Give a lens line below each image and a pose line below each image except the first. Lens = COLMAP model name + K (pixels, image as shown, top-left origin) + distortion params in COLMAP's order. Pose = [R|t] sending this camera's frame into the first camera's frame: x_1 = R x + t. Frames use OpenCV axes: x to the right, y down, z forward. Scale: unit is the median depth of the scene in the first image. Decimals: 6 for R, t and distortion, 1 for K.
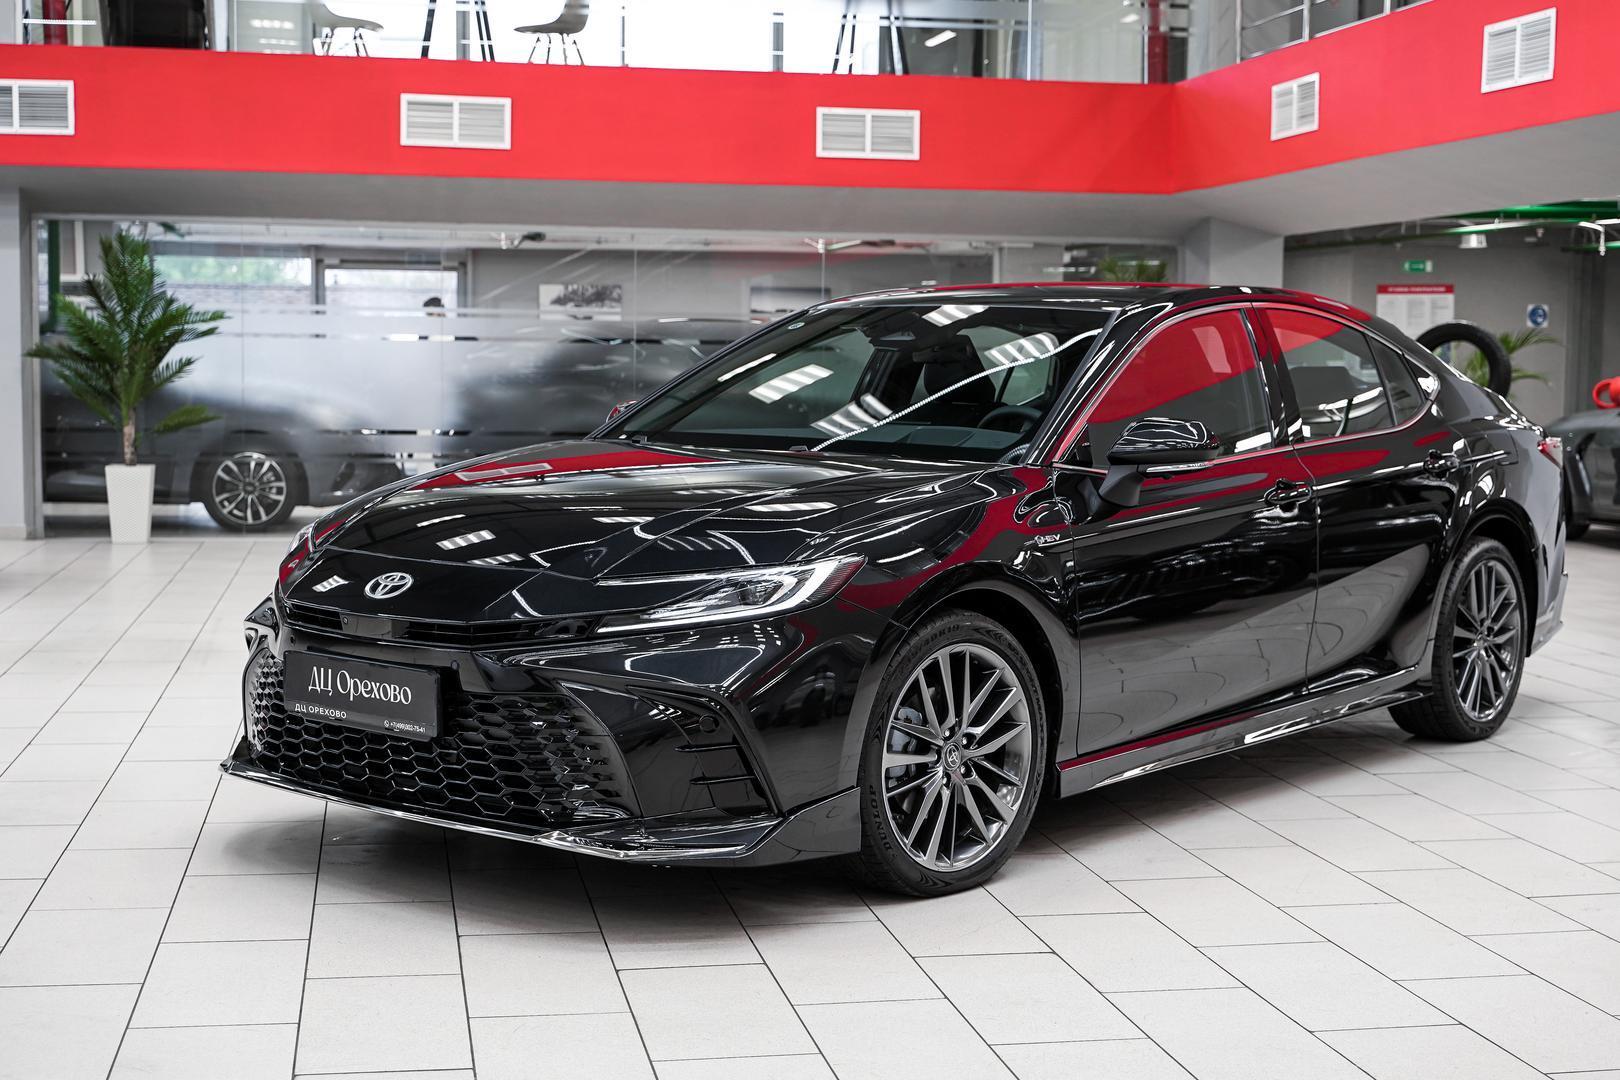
lens RADIAL K [[2283.3, 0, 810.0], [0, 2283.3, 540.0], [0, 0, 1]] dist [0.006094, 0.007915]
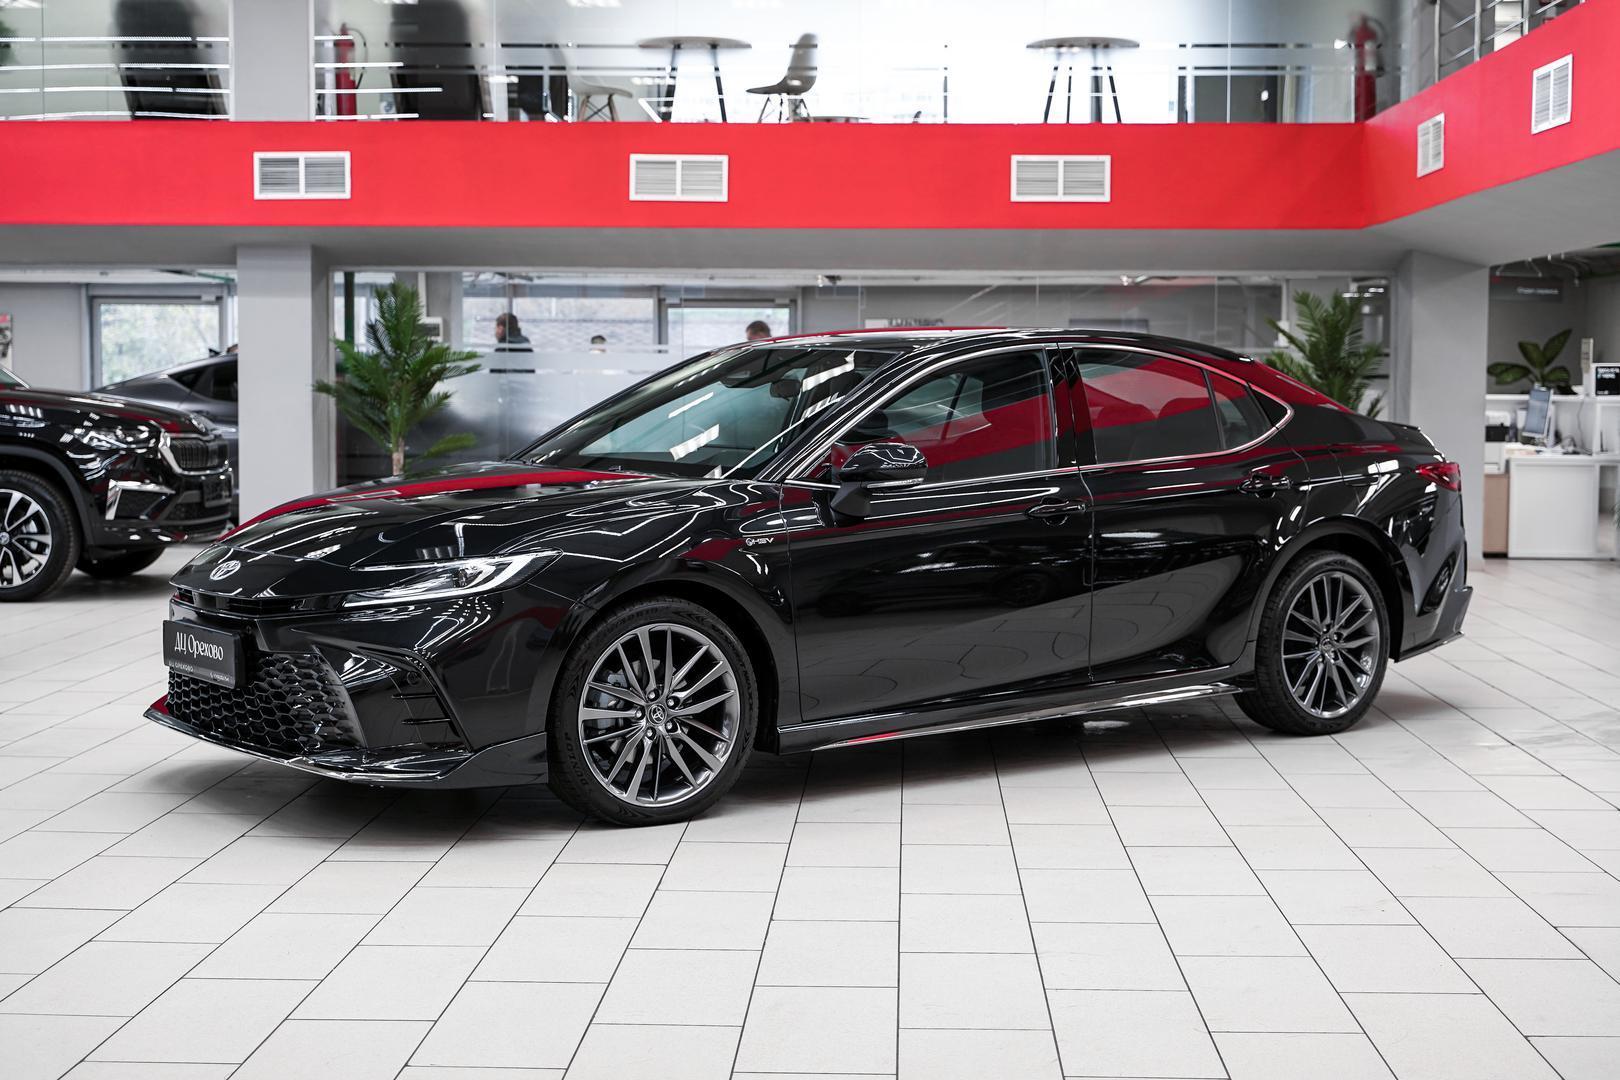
lens RADIAL K [[2340.3, 0, 811.8], [0, 2340.3, 502.8], [0, 0, 1]] dist [0.023516, -0.002204]
pose [[0.975151, 0.005515, -0.221474, 0.171497], [-0.012164, 0.999515, -0.028669, 0.006049], [0.221209, 0.030651, 0.974745, -0.091651]]
